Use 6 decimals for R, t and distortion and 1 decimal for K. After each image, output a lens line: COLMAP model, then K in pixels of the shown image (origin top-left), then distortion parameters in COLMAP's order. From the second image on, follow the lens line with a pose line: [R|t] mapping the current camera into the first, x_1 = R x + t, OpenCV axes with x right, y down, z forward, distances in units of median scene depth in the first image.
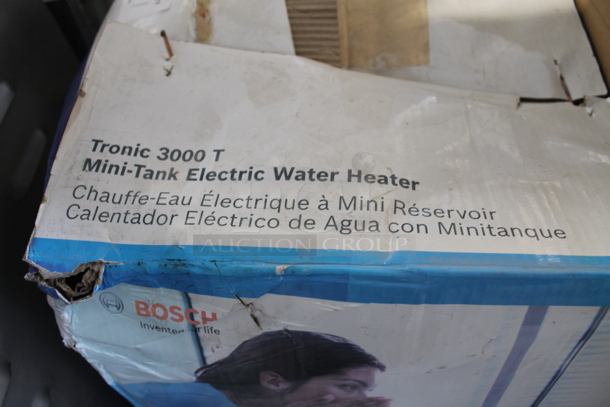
lens RADIAL K [[503.1, 0, 305.0], [0, 503.1, 203.5], [0, 0, 1]] dist [-0.175665, 0.130559]
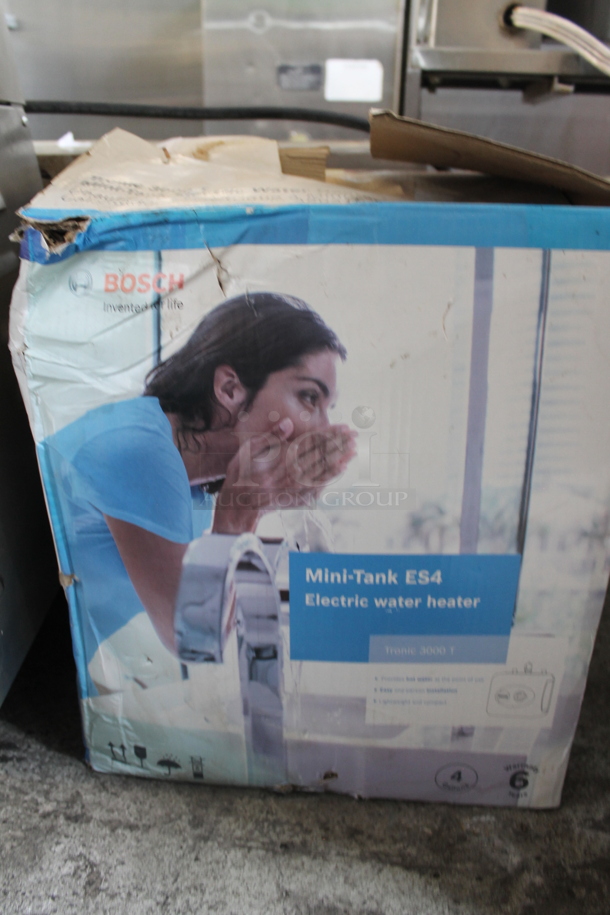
lens RADIAL K [[754.6, 0, 305.0], [0, 754.6, 457.5], [0, 0, 1]] dist [-0.175665, 0.130559]
pose [[0.997589, 0.067066, -0.017826, 0.125464], [-0.068397, 0.906862, -0.415841, 1.161367], [-0.011723, 0.416058, 0.909263, -0.259241]]
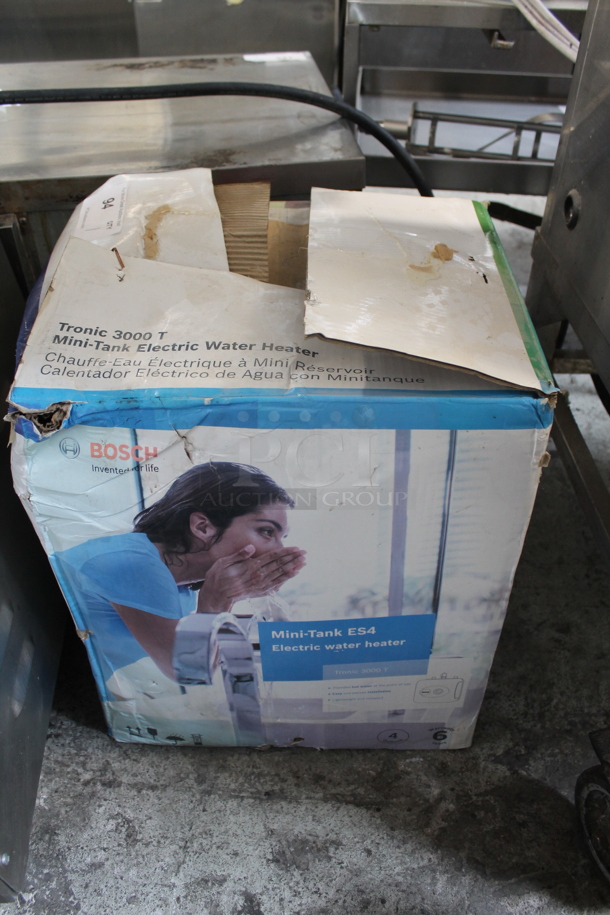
lens RADIAL K [[754.6, 0, 305.0], [0, 754.6, 457.5], [0, 0, 1]] dist [-0.175665, 0.130559]
pose [[0.998785, 0.010242, 0.048201, 0.101876], [-0.002779, 0.988314, -0.152409, 0.515045], [-0.049198, 0.152090, 0.987141, -0.863674]]
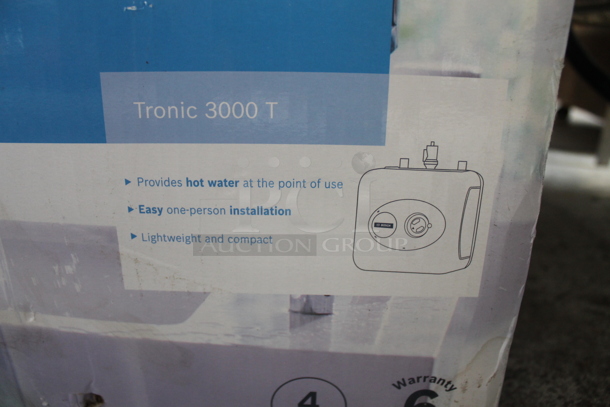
lens RADIAL K [[503.1, 0, 305.0], [0, 503.1, 203.5], [0, 0, 1]] dist [-0.175665, 0.130559]
pose [[0.997063, 0.068638, 0.033975, 0.502476], [-0.043710, 0.874268, -0.483472, 1.191453], [-0.062888, 0.480567, 0.874700, 1.084985]]
